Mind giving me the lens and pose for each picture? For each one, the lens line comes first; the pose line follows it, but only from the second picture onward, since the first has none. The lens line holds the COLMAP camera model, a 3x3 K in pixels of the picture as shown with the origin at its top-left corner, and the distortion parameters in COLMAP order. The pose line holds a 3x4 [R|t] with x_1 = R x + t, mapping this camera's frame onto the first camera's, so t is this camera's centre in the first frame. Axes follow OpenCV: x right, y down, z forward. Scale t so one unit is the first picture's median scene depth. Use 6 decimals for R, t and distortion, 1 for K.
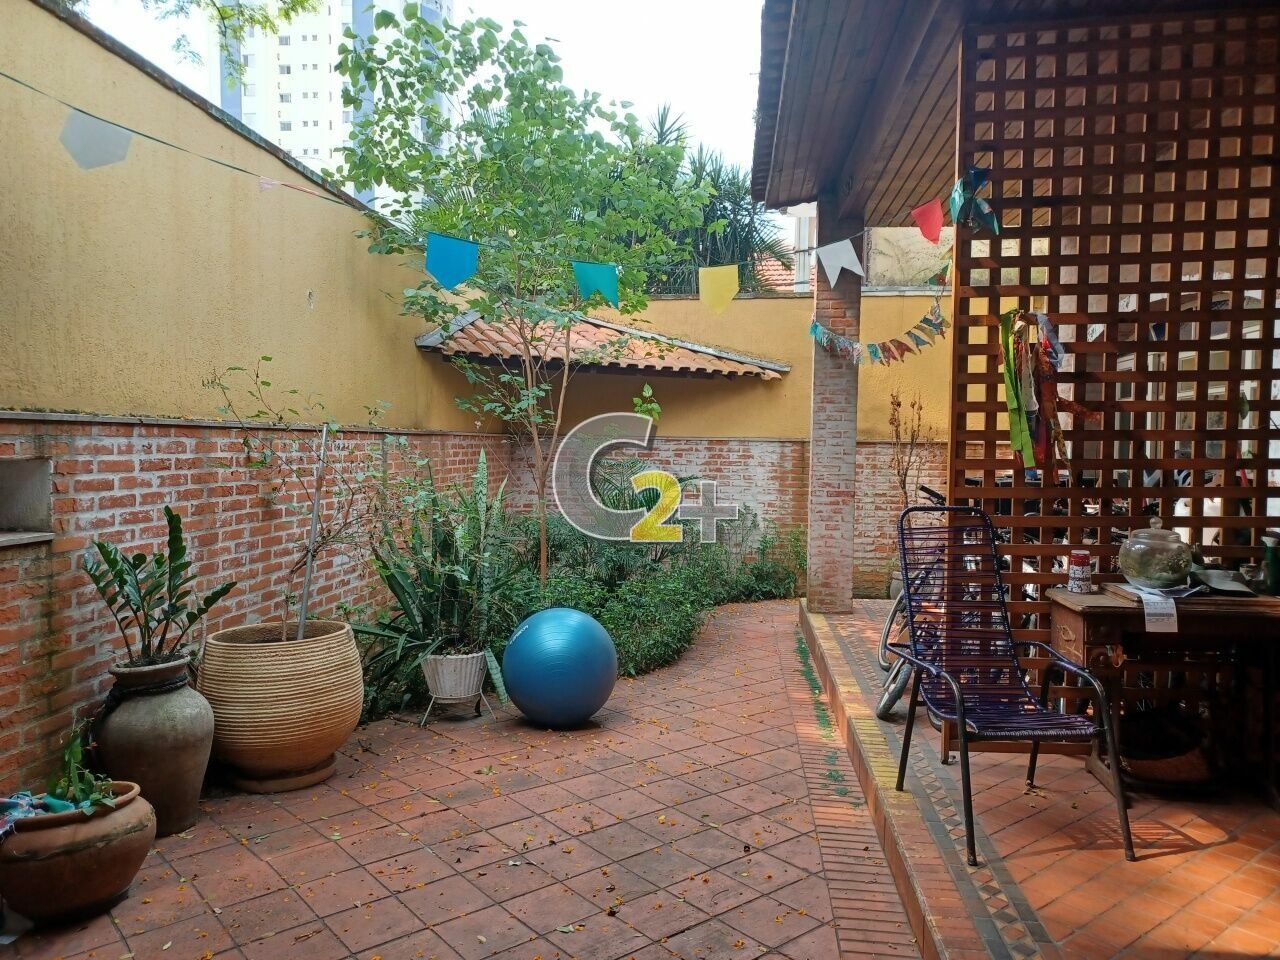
lens RADIAL K [[935.8, 0, 640.0], [0, 935.8, 480.0], [0, 0, 1]] dist [-0.002104, -0.000961]
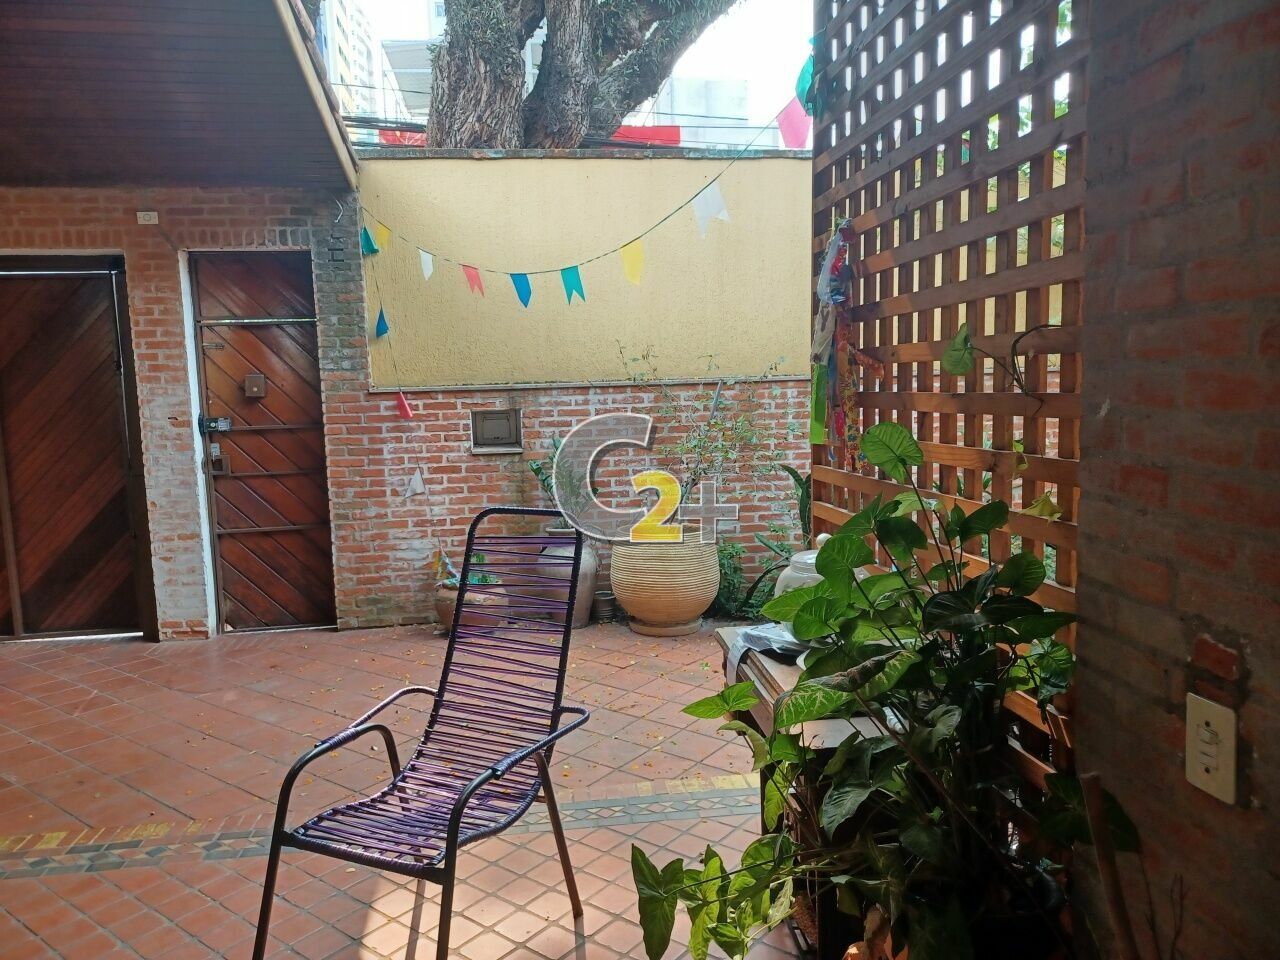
lens RADIAL K [[927.4, 0, 640.0], [0, 927.4, 480.0], [0, 0, 1]] dist [0.087007, 0.000099]
pose [[0.234509, 0.099908, -0.966966, 1.164534], [-0.006147, 0.994837, 0.101297, -0.067366], [0.972095, -0.017811, 0.233912, 0.746018]]
